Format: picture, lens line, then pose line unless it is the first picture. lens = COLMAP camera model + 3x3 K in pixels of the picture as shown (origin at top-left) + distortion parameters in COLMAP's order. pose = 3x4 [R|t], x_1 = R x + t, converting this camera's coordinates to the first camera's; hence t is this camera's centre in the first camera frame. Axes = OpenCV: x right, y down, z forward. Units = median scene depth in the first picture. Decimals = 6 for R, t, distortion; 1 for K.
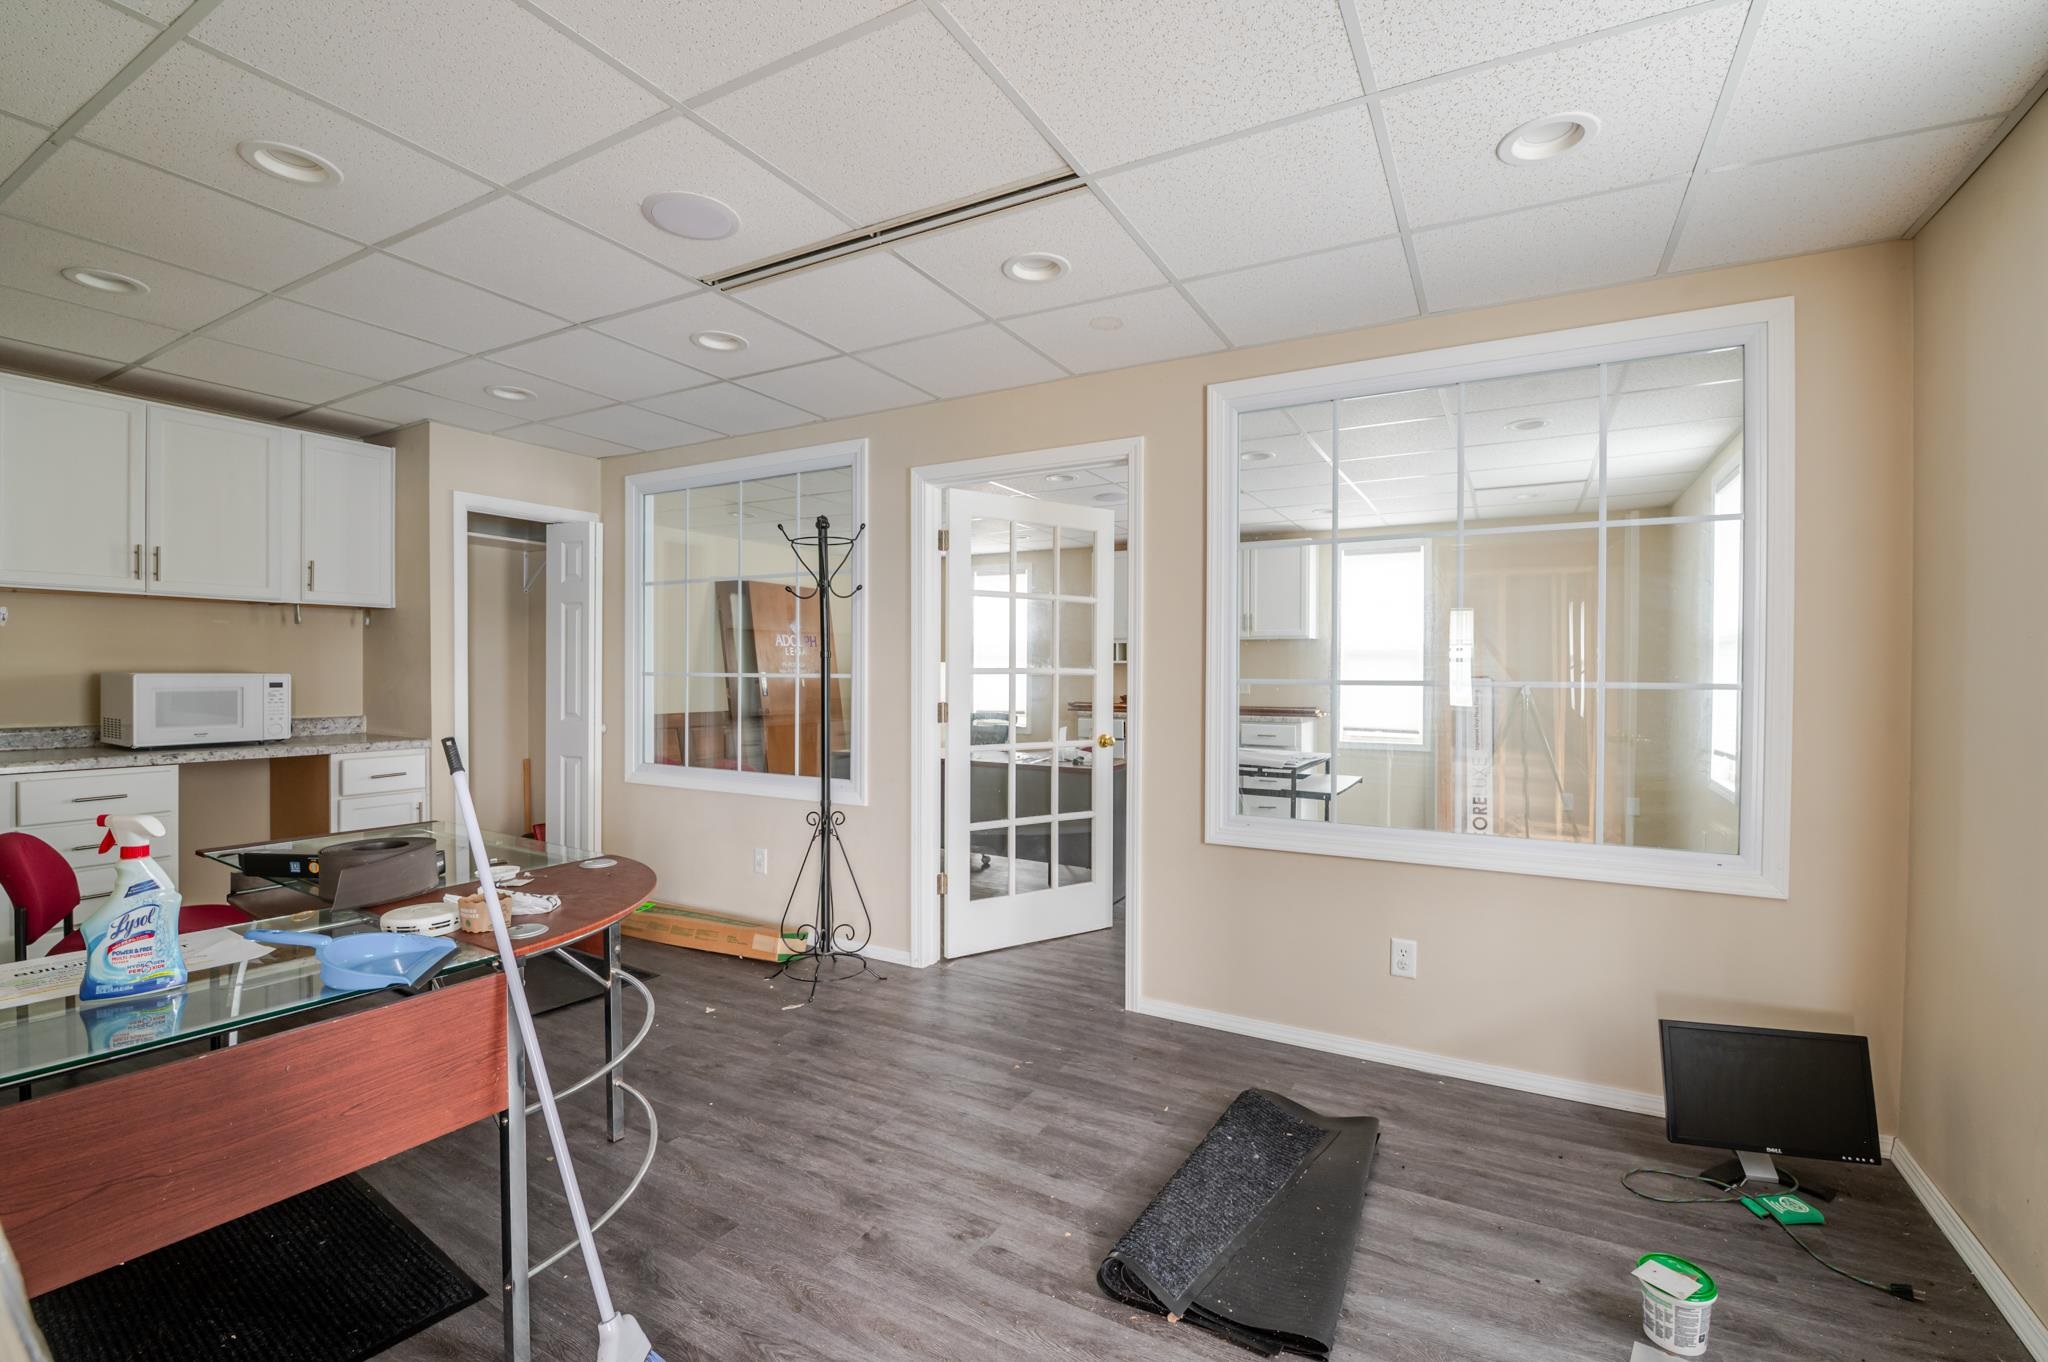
lens RADIAL K [[892.6, 0, 1019.8], [0, 892.6, 678.0], [0, 0, 1]] dist [-0.000572, -0.000104]
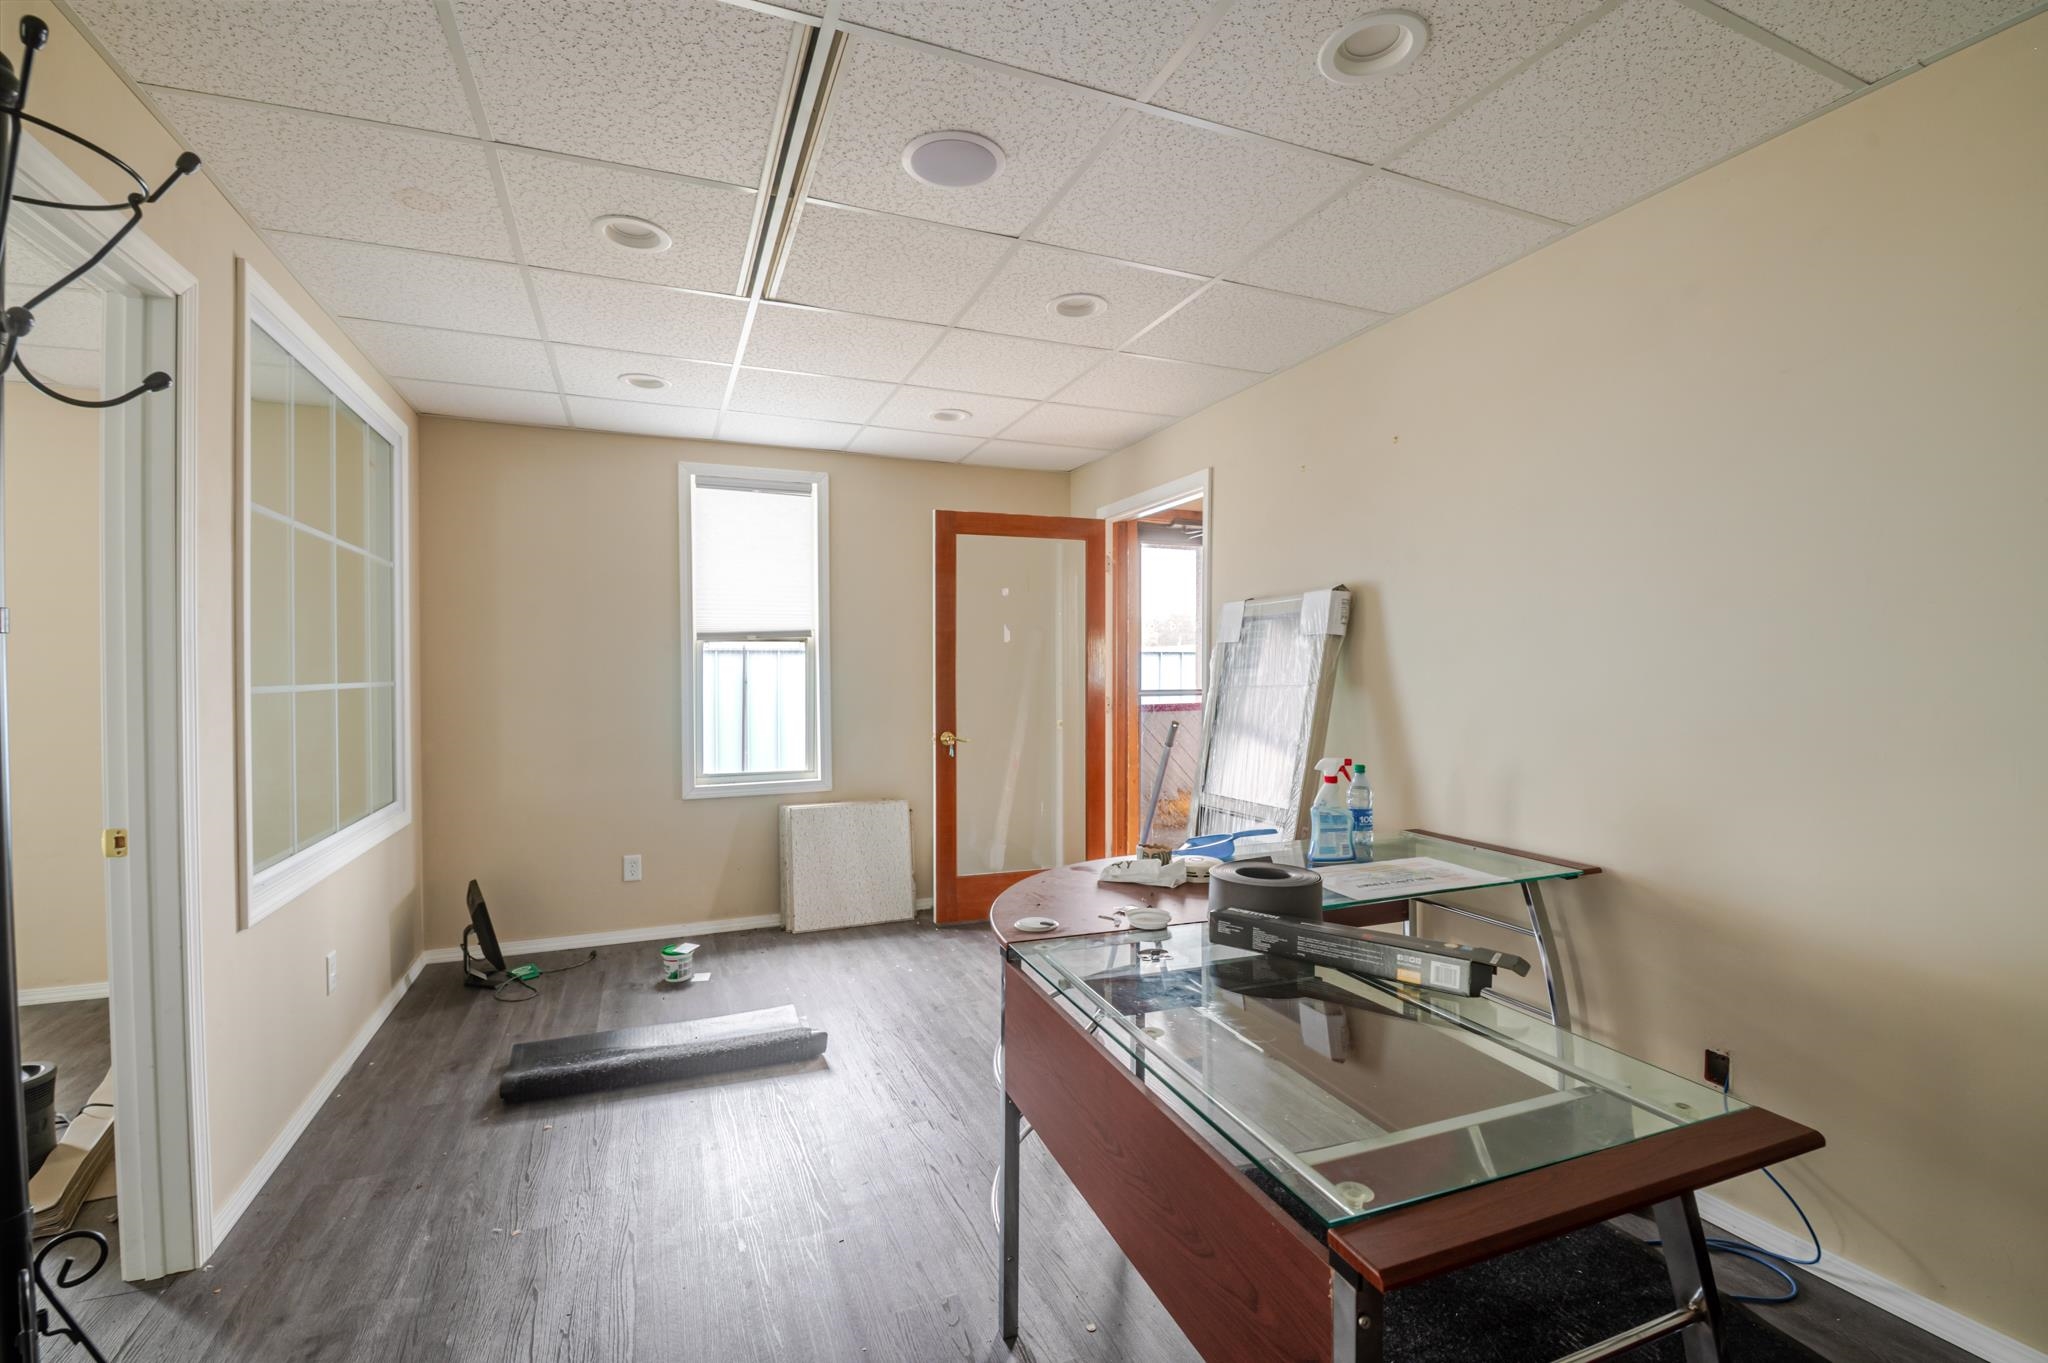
lens RADIAL K [[892.6, 0, 1018.8], [0, 892.6, 686.0], [0, 0, 1]] dist [-0.000572, -0.000104]
pose [[-0.788455, -0.014045, 0.614932, -0.872533], [0.001690, 0.999686, 0.025001, -0.024250], [-0.615090, 0.020751, -0.788184, 1.508658]]
